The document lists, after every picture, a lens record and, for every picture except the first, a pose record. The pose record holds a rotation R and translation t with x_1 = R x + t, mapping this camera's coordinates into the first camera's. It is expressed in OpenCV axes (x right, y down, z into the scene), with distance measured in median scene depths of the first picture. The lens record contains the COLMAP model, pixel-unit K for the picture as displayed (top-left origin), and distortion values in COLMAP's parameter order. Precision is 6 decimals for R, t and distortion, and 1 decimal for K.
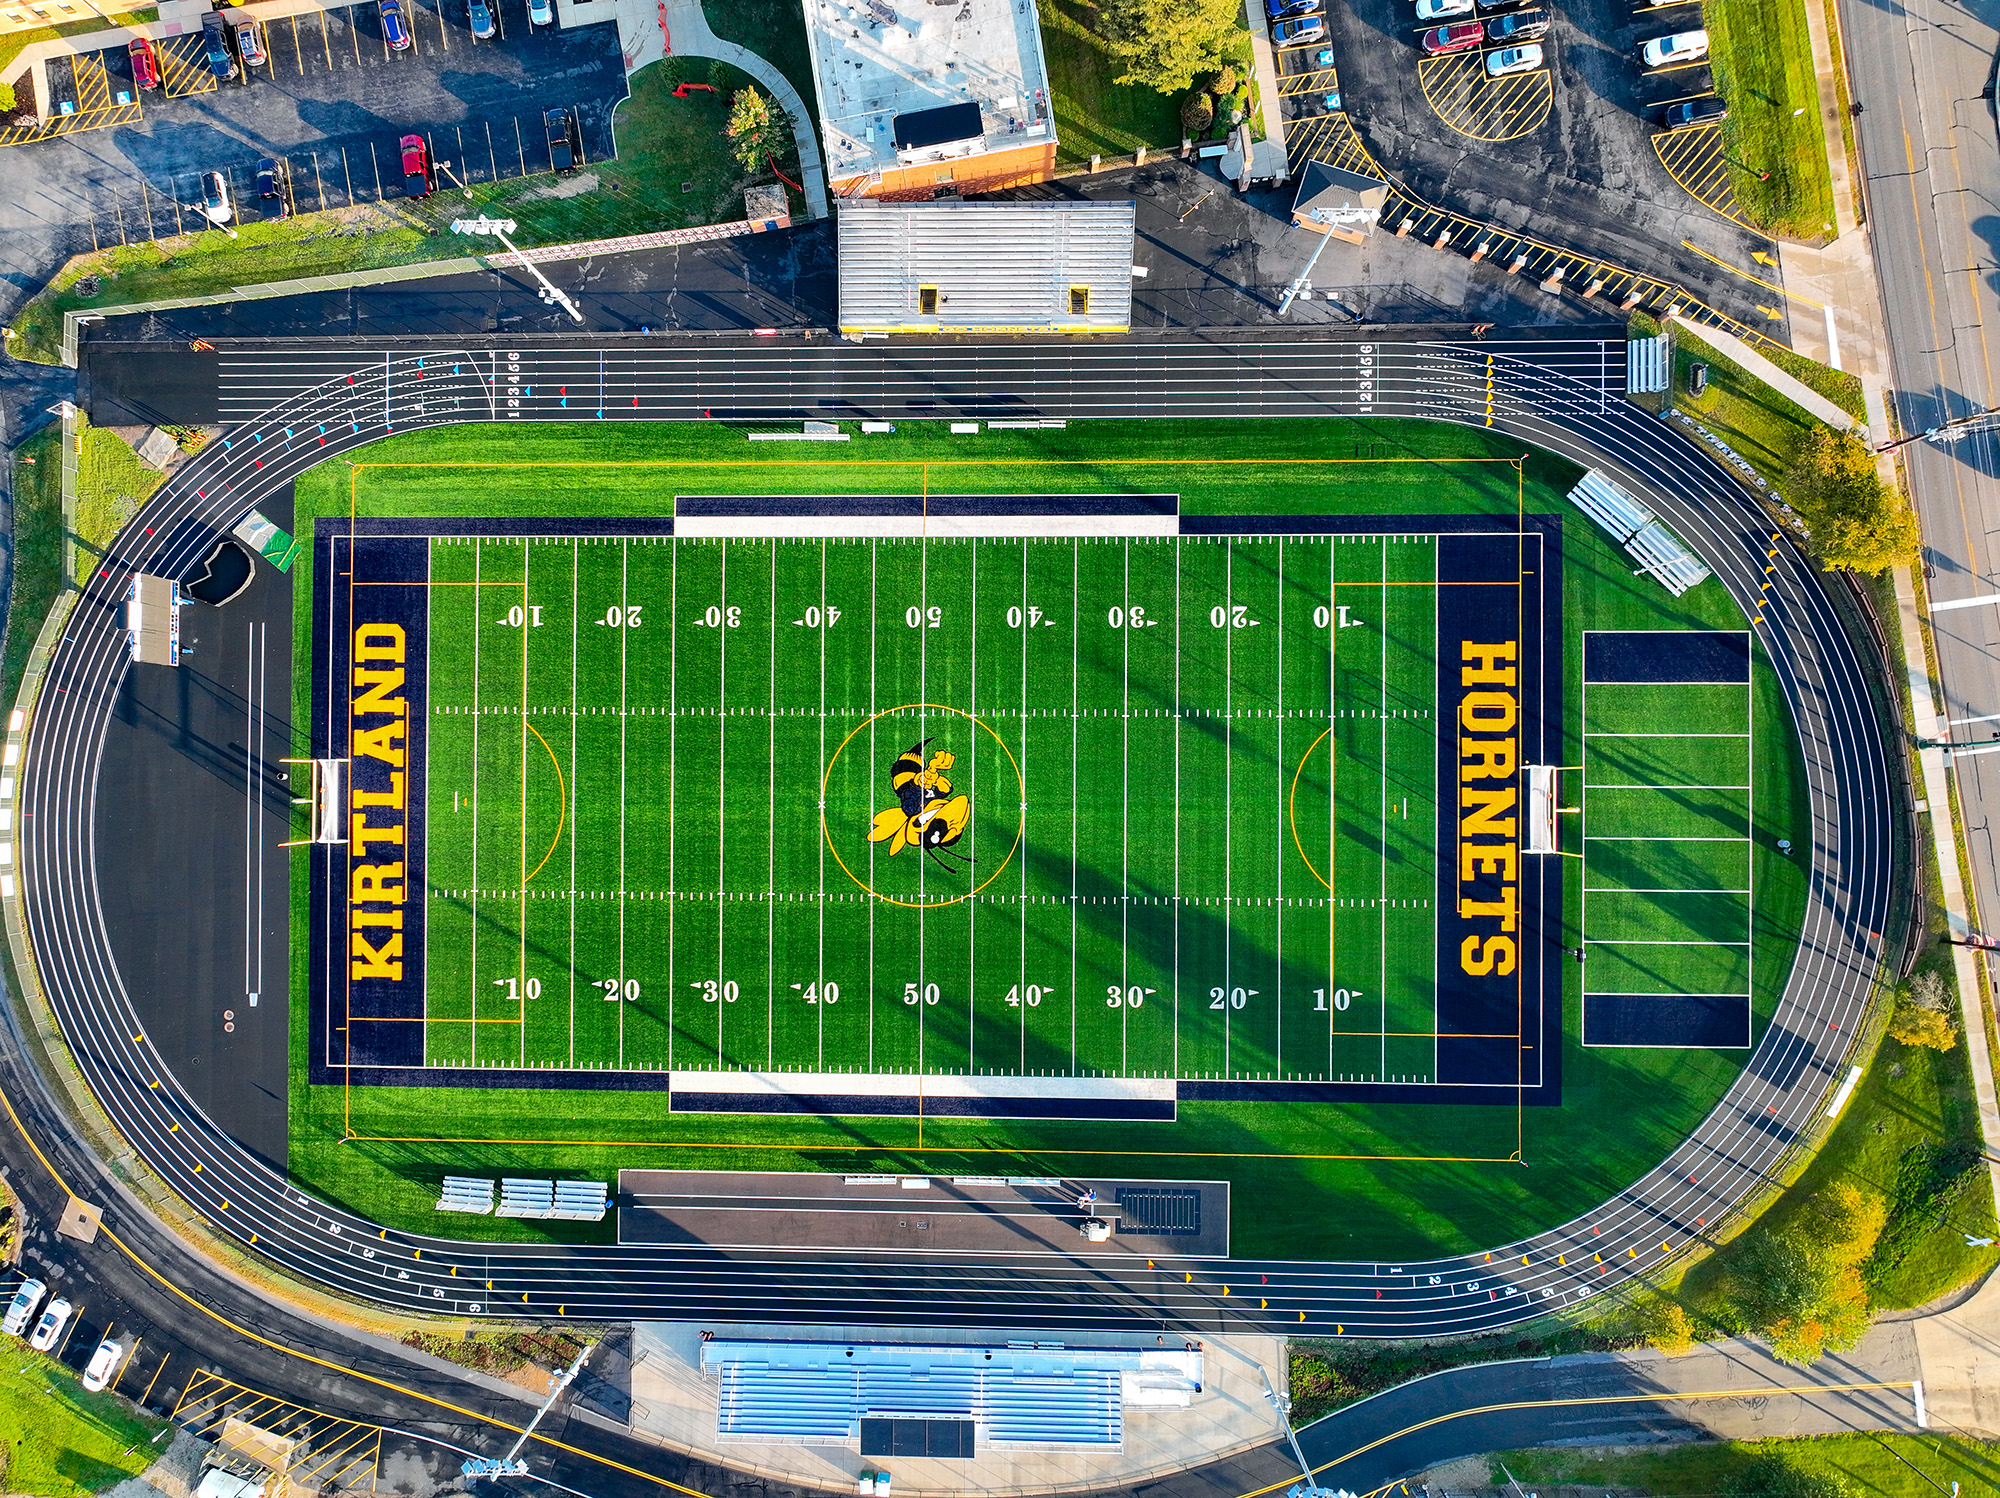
lens RADIAL K [[1408.3, 0, 1000.0], [0, 1408.3, 749.0], [0, 0, 1]] dist [0.004897, 0.008918]
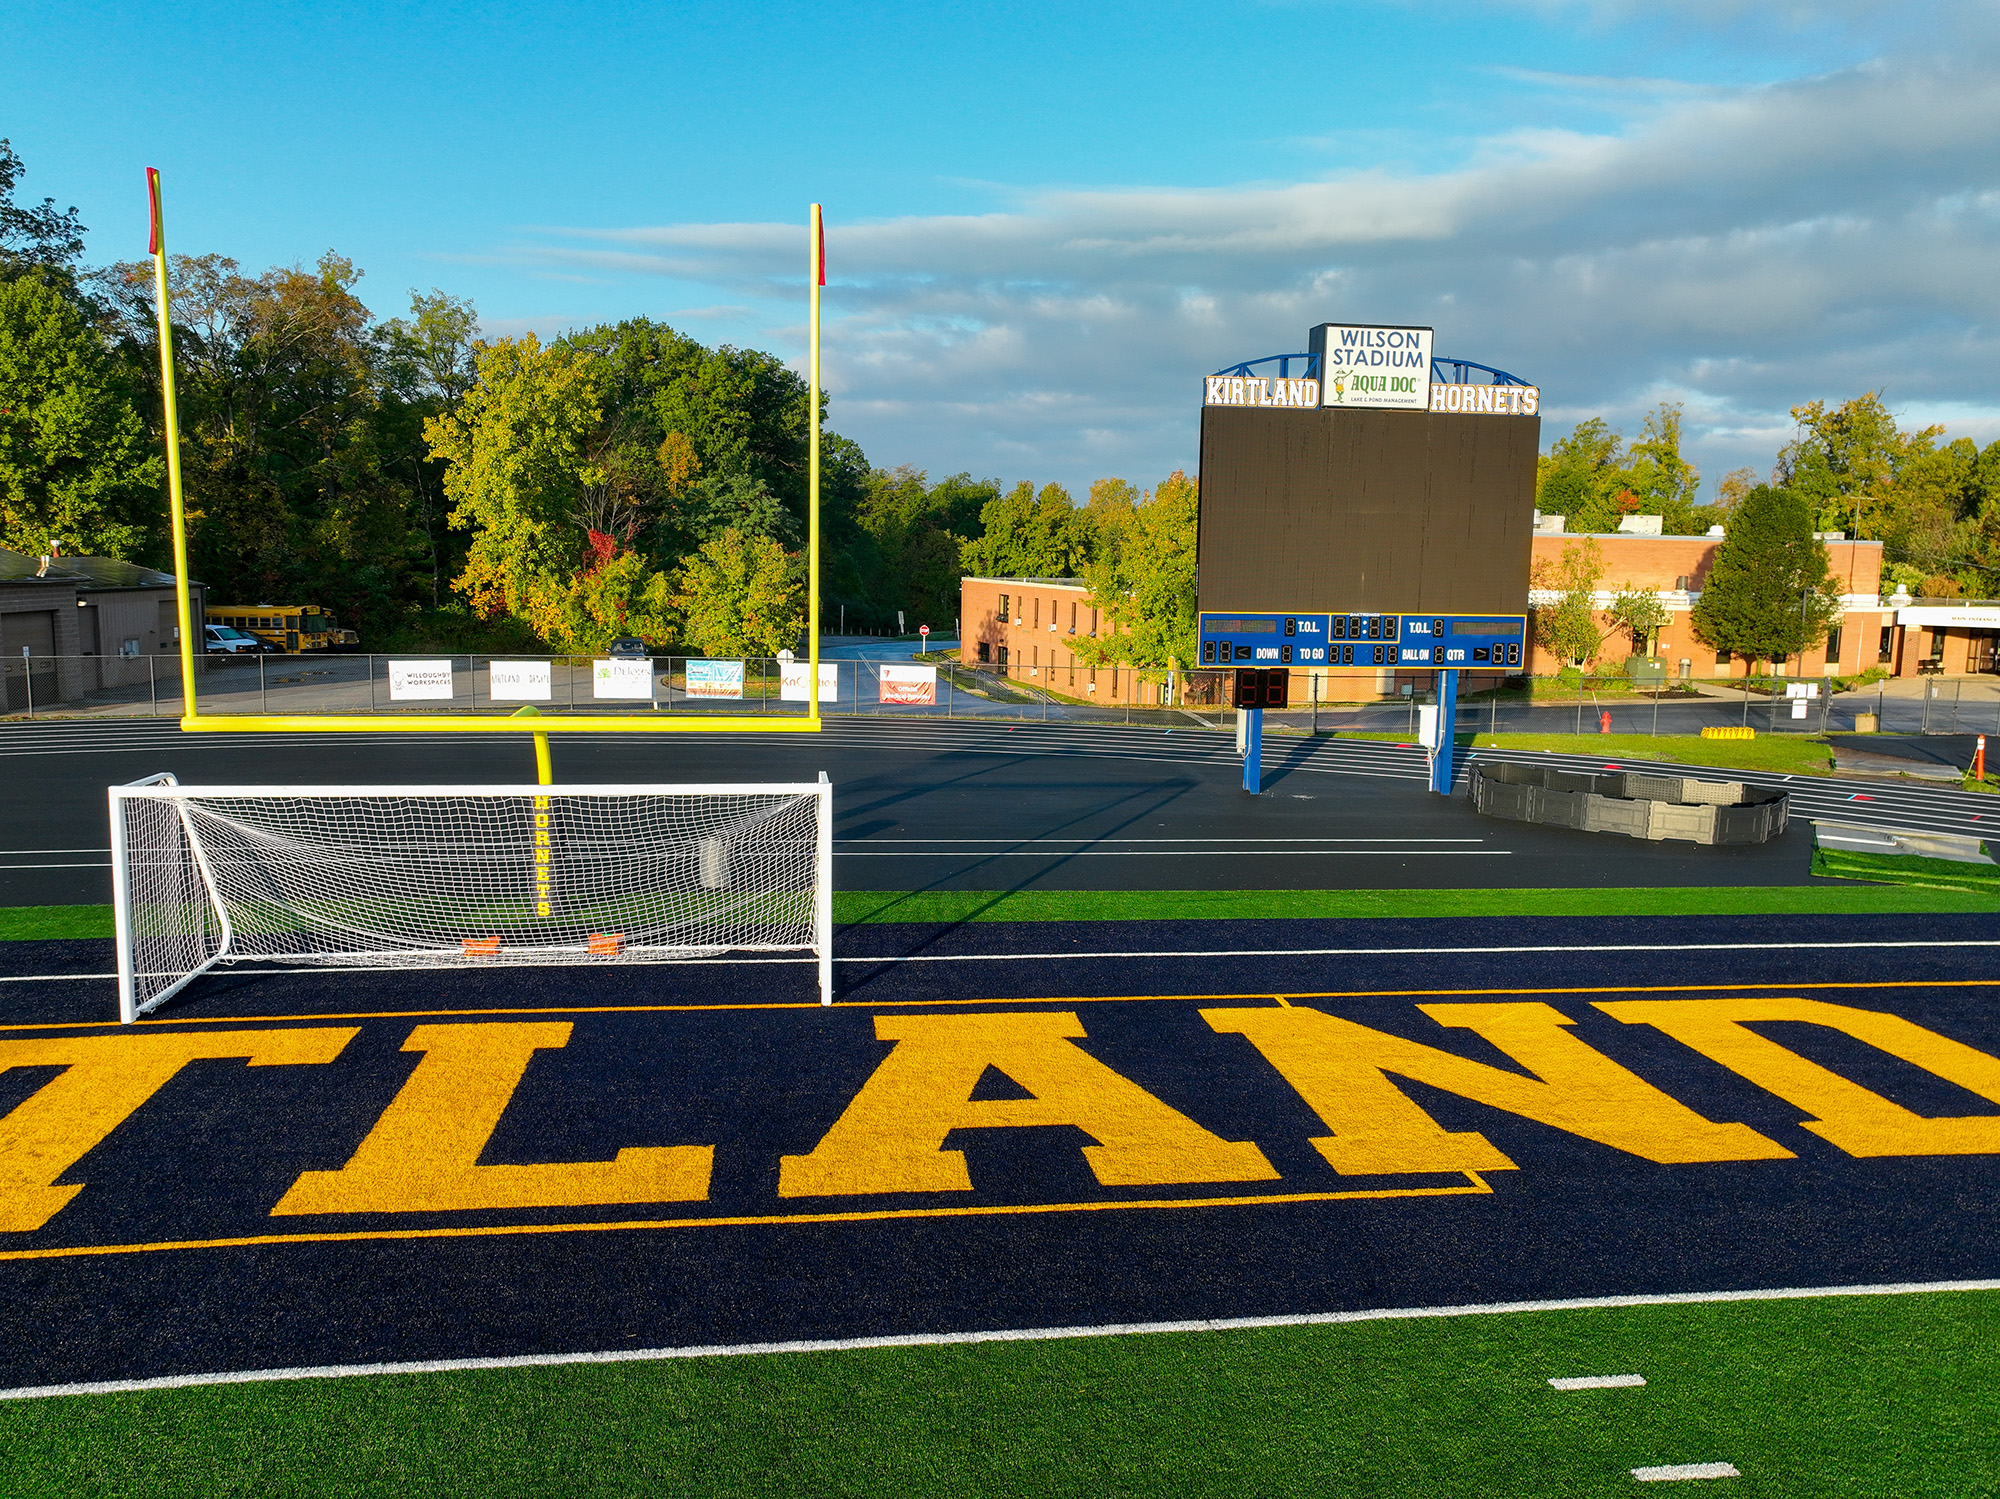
lens RADIAL K [[1457.9, 0, 1000.0], [0, 1457.9, 749.5], [0, 0, 1]] dist [0.010253, 0.005370]
pose [[0.149113, 0.180367, -0.972231, -0.345040], [-0.988598, 0.006339, -0.150447, 0.012544], [-0.020972, 0.983579, 0.179255, 0.972581]]
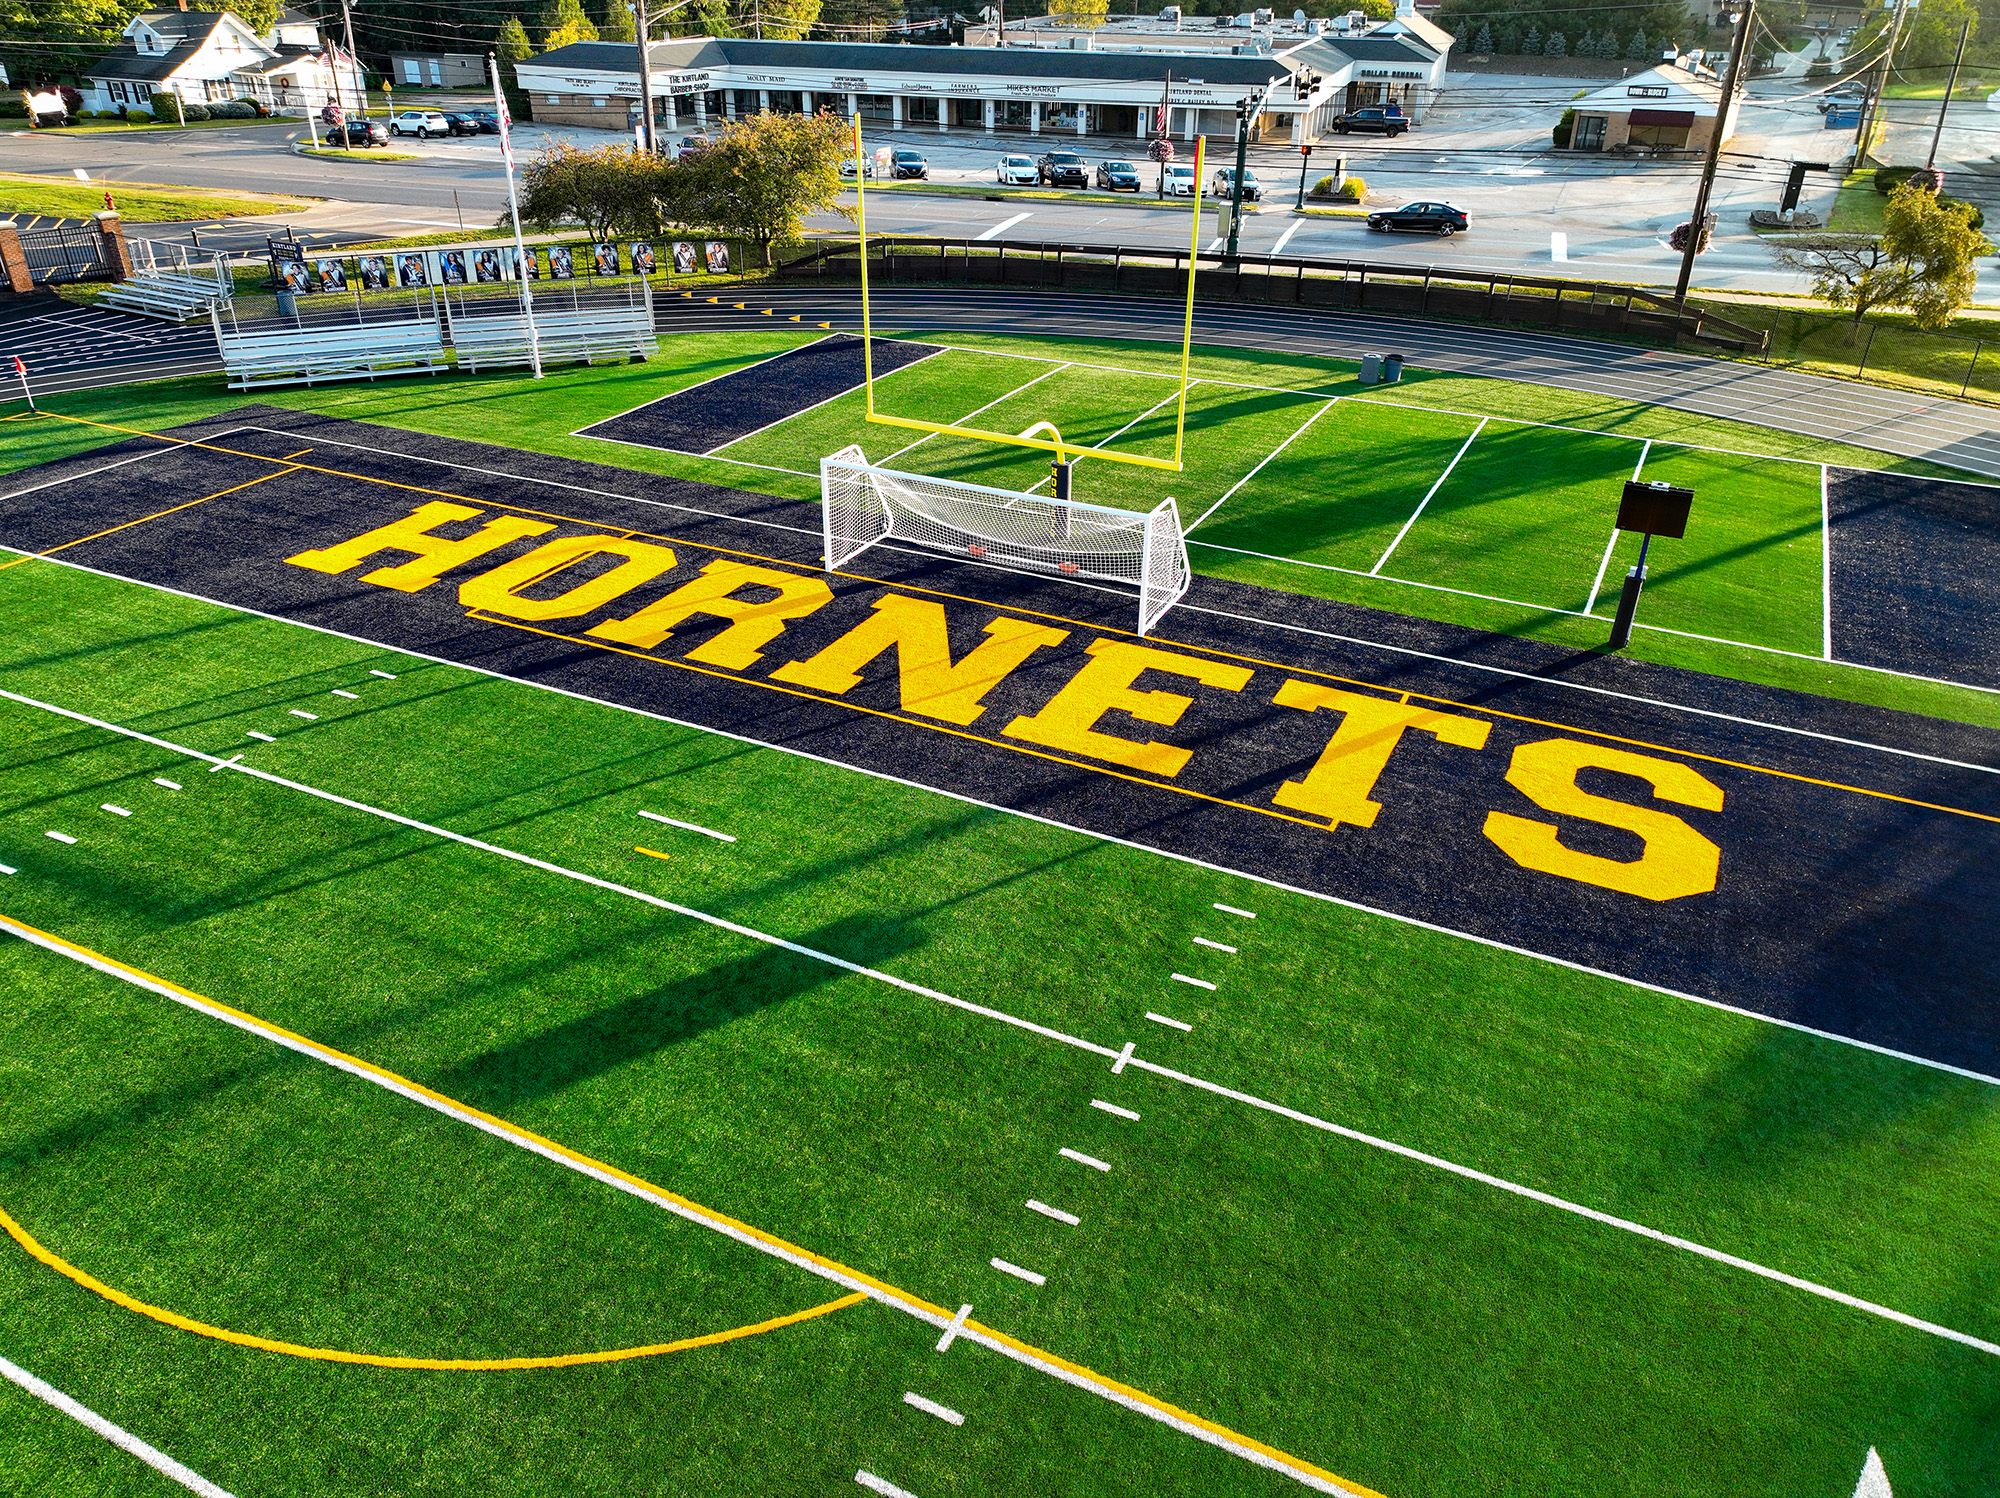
lens RADIAL K [[1457.9, 0, 1000.0], [0, 1457.9, 749.0], [0, 0, 1]] dist [0.010253, 0.005370]
pose [[0.435914, -0.391901, 0.810181, 0.156934], [0.899201, 0.227314, -0.373854, 0.142019], [-0.037652, 0.891483, 0.451487, 0.892653]]
